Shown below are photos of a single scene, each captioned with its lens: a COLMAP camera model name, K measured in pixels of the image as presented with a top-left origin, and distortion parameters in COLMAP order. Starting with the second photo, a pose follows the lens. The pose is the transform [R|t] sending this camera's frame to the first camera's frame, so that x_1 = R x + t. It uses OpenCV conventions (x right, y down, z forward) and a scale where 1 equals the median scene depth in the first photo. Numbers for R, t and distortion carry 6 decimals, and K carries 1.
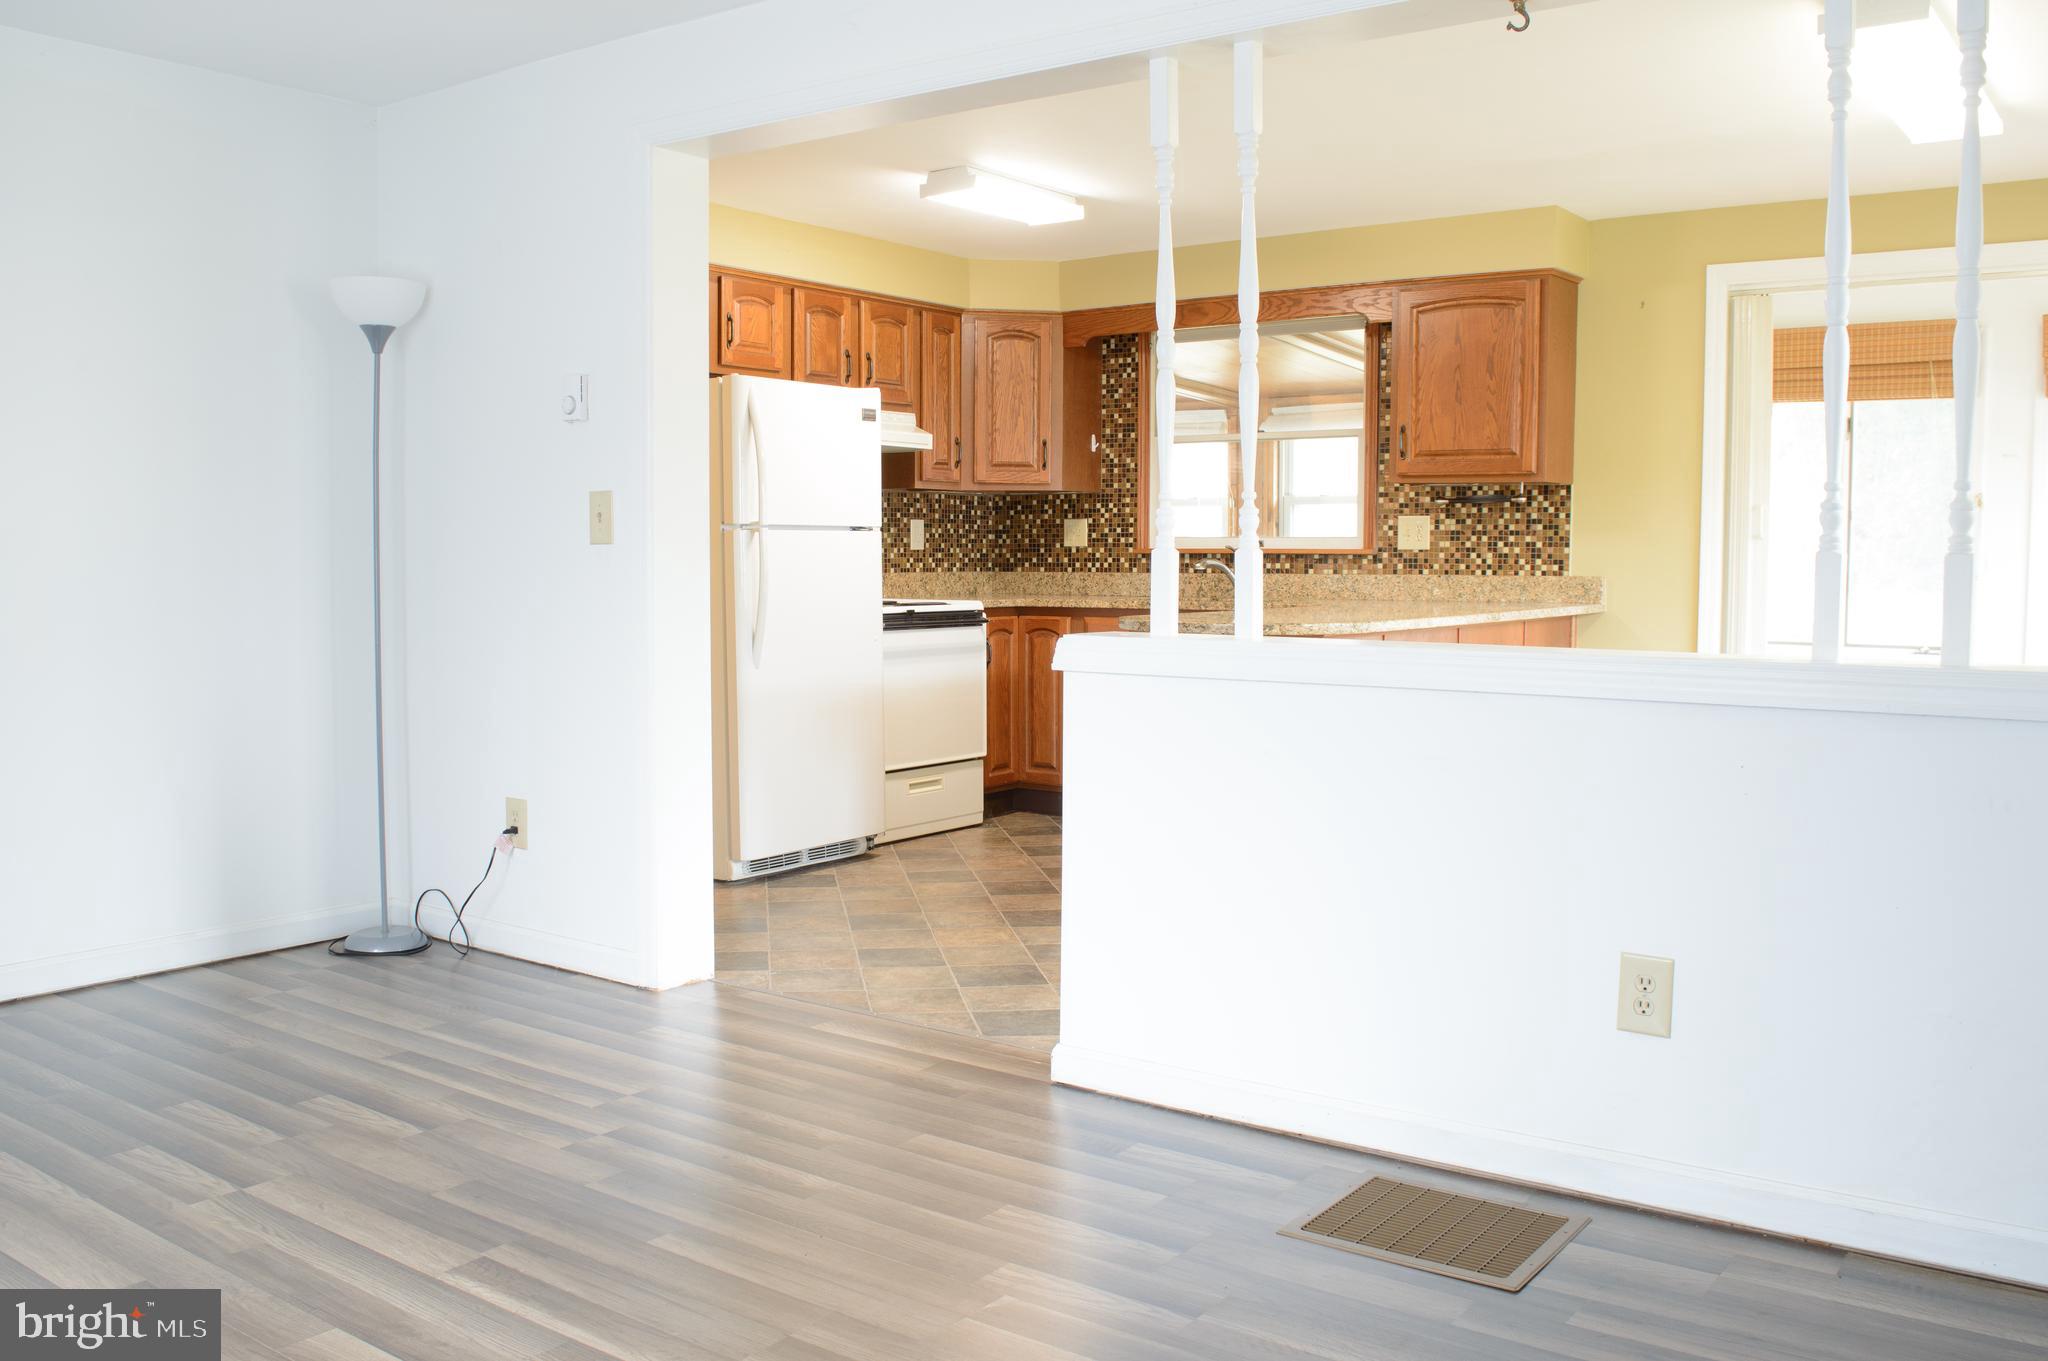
lens RADIAL K [[1744.9, 0, 1026.4], [0, 1744.9, 686.5], [0, 0, 1]] dist [-0.087445, -0.006474]
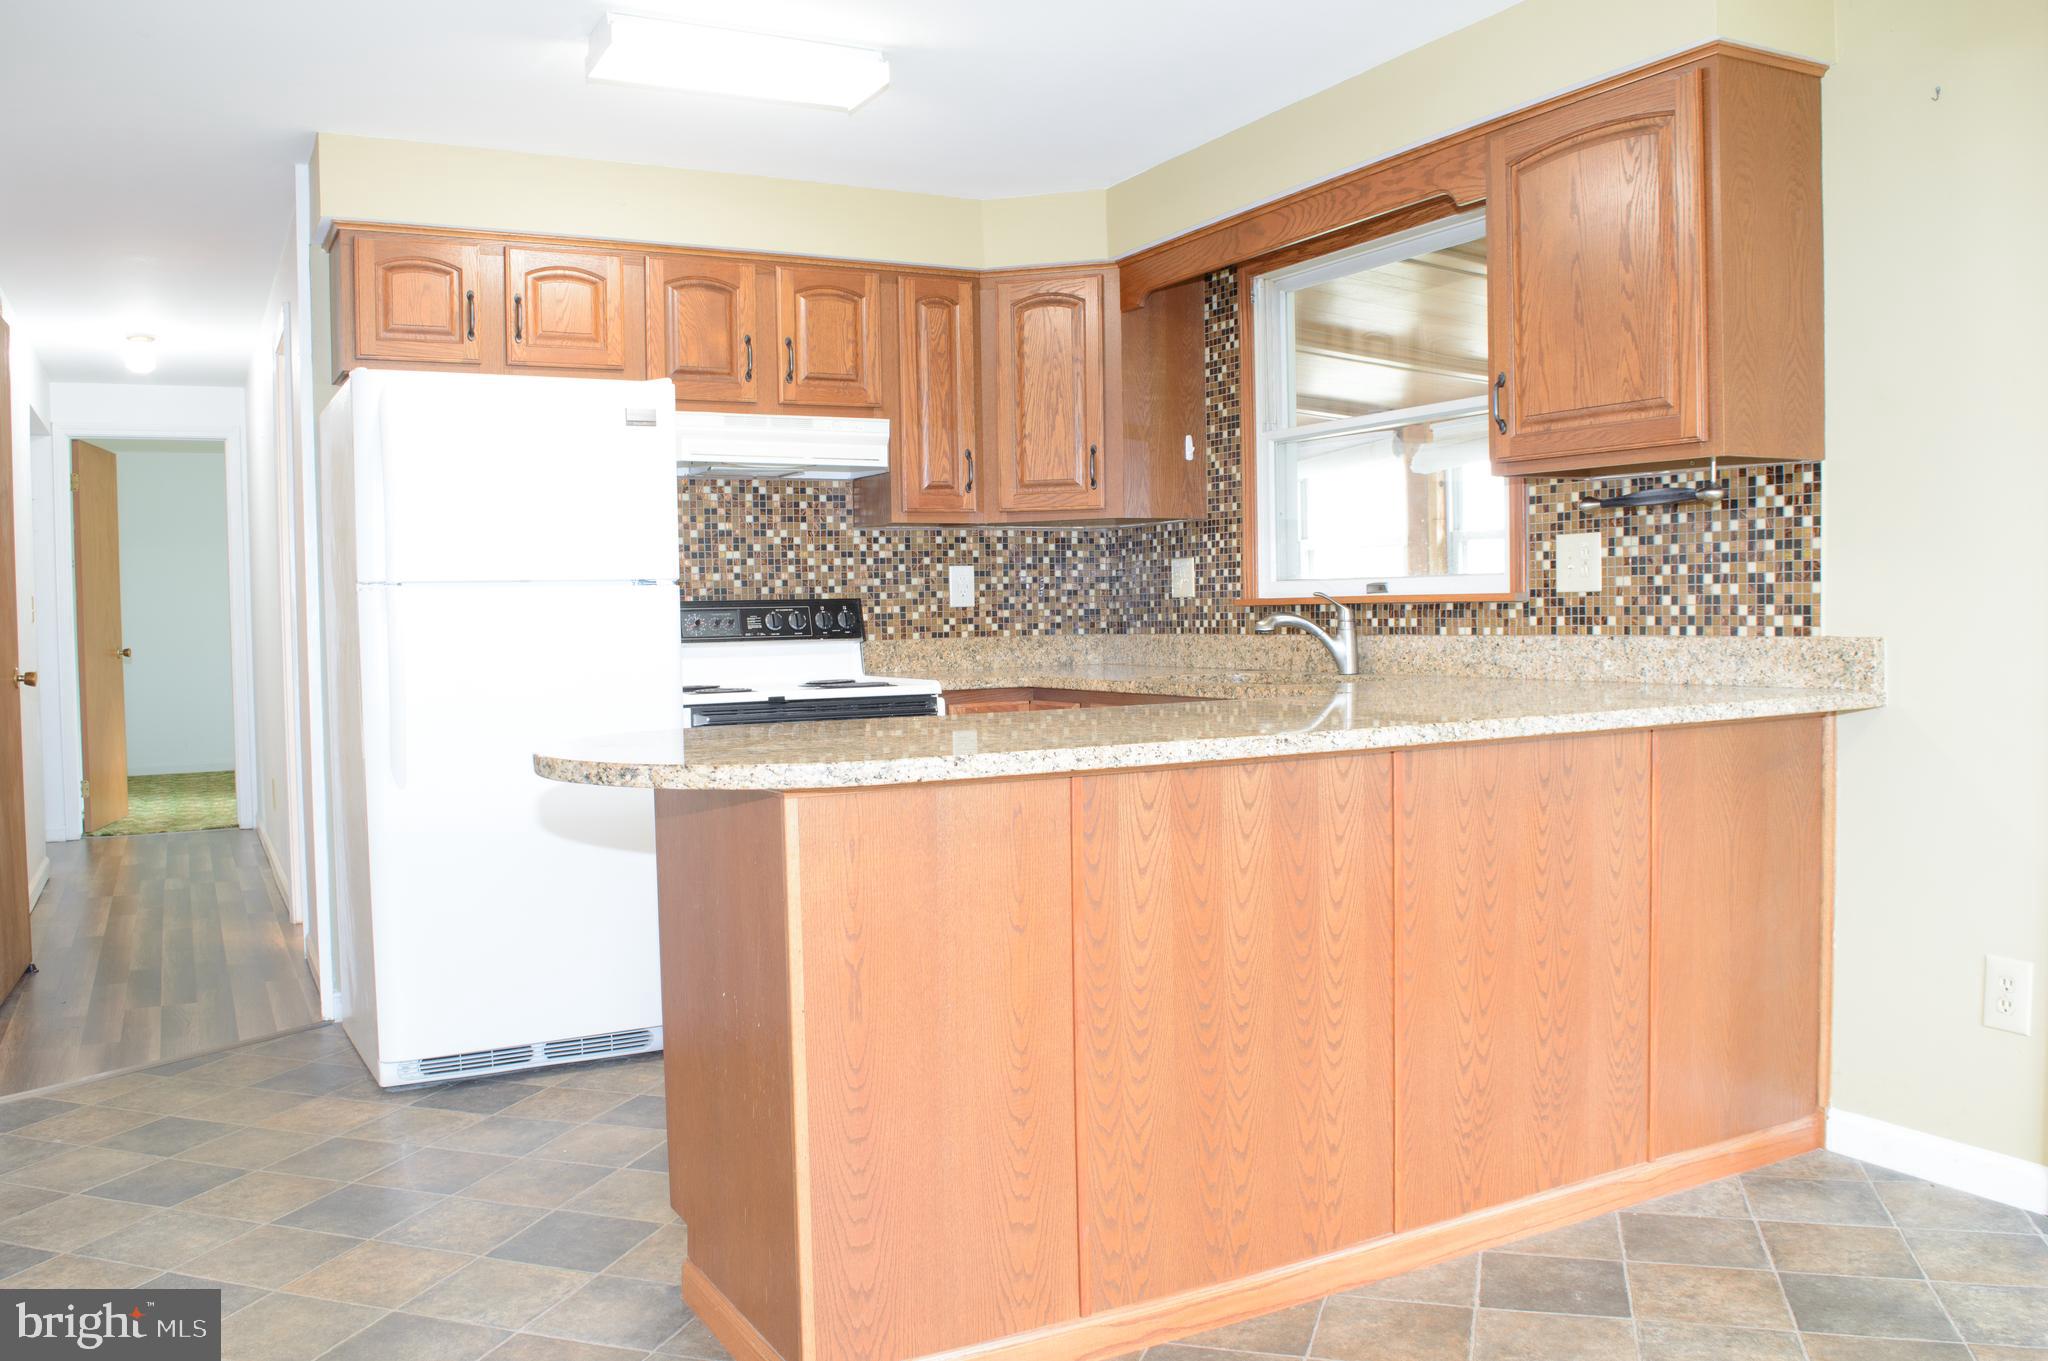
lens RADIAL K [[1632.9, 0, 1030.0], [0, 1632.9, 685.8], [0, 0, 1]] dist [-0.094644, 0.023347]
pose [[0.902015, 0.001199, -0.431703, 0.290962], [-0.012515, 0.999648, -0.023373, -0.032901], [0.431523, 0.026485, 0.901713, 0.439038]]
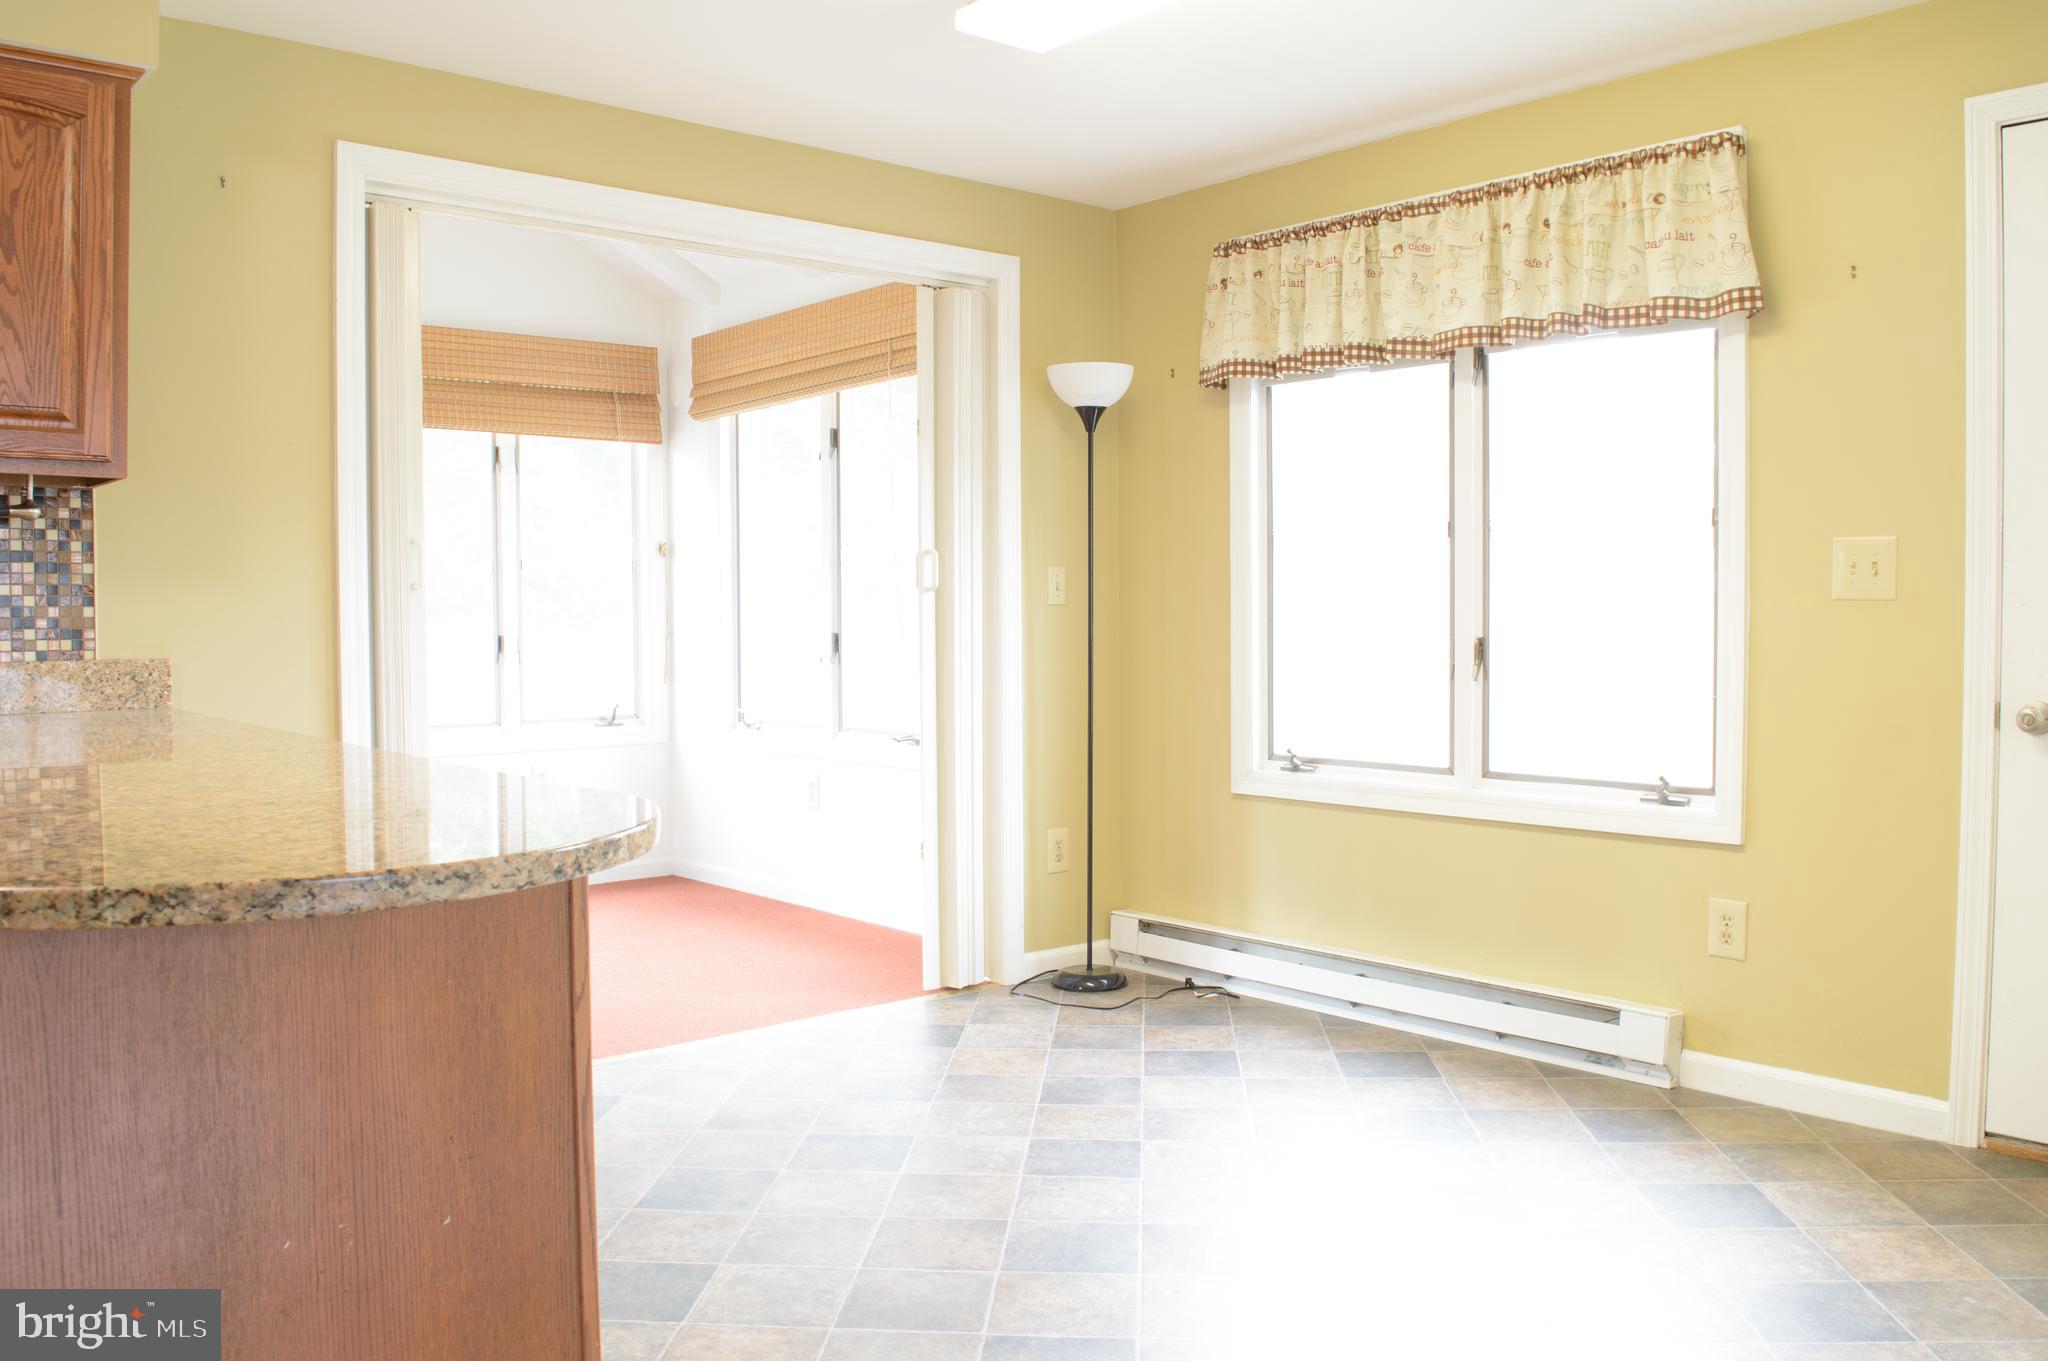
lens RADIAL K [[1632.9, 0, 1017.1], [0, 1632.9, 676.4], [0, 0, 1]] dist [-0.094644, 0.023347]
pose [[0.228082, -0.041848, 0.972742, -0.092711], [0.080017, 0.996502, 0.024108, -0.045314], [-0.970348, 0.072337, 0.230633, 0.580199]]
